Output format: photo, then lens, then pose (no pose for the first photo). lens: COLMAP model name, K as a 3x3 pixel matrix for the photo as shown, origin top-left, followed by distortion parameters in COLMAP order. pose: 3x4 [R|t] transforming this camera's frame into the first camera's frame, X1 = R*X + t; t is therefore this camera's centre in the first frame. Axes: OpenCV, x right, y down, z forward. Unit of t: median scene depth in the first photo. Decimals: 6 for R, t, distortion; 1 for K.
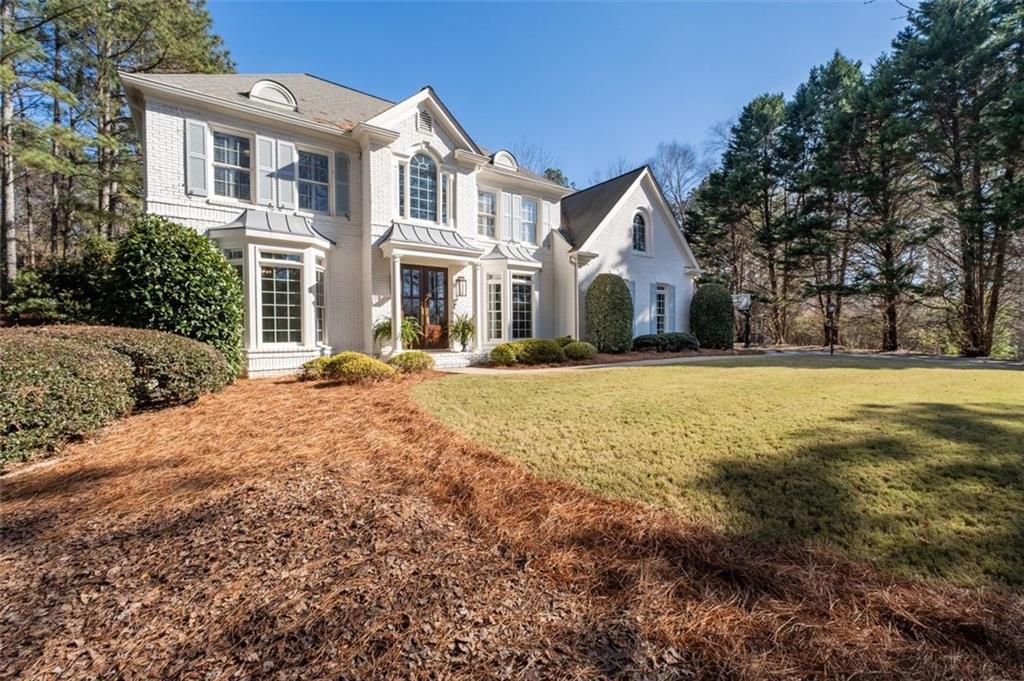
lens RADIAL K [[436.3, 0, 515.3], [0, 436.3, 338.9], [0, 0, 1]] dist [0.004003, 0.000631]
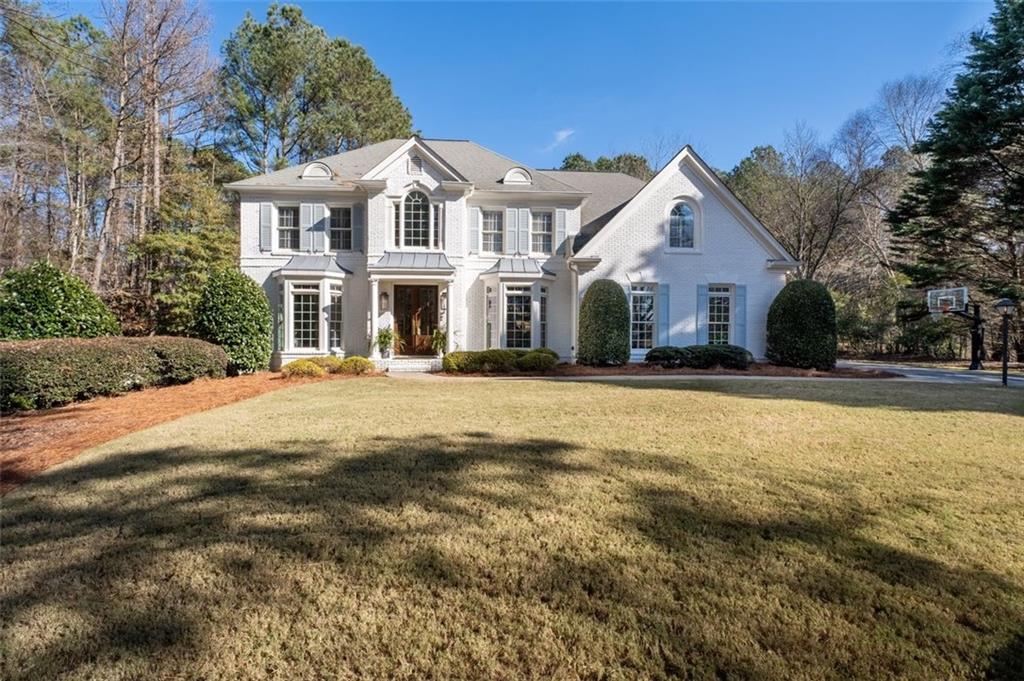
lens RADIAL K [[436.3, 0, 509.5], [0, 436.3, 339.1], [0, 0, 1]] dist [0.004003, 0.000631]
pose [[0.834761, 0.010401, -0.550514, 0.664352], [-0.017105, 0.999829, -0.007047, -0.017315], [0.550346, 0.015299, 0.834796, 0.154580]]
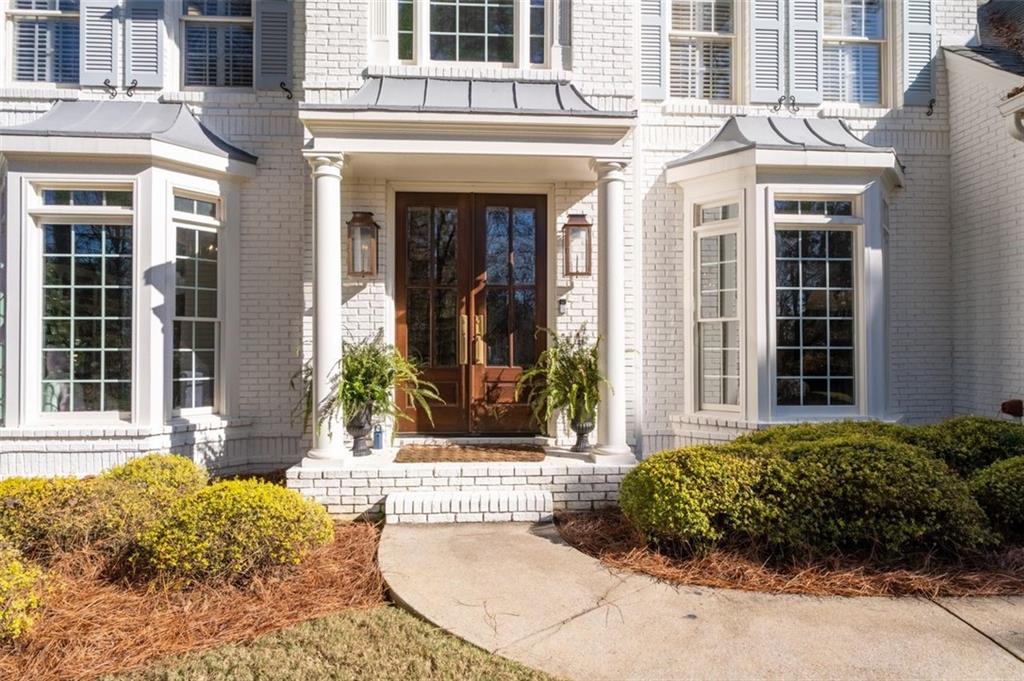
lens RADIAL K [[600.3, 0, 522.5], [0, 600.3, 342.8], [0, 0, 1]] dist [0.000141, -0.001392]
pose [[0.839747, 0.001616, -0.542975, 0.084674], [-0.012918, 0.999772, -0.017004, -0.042502], [0.542824, 0.021293, 0.839577, 0.633472]]
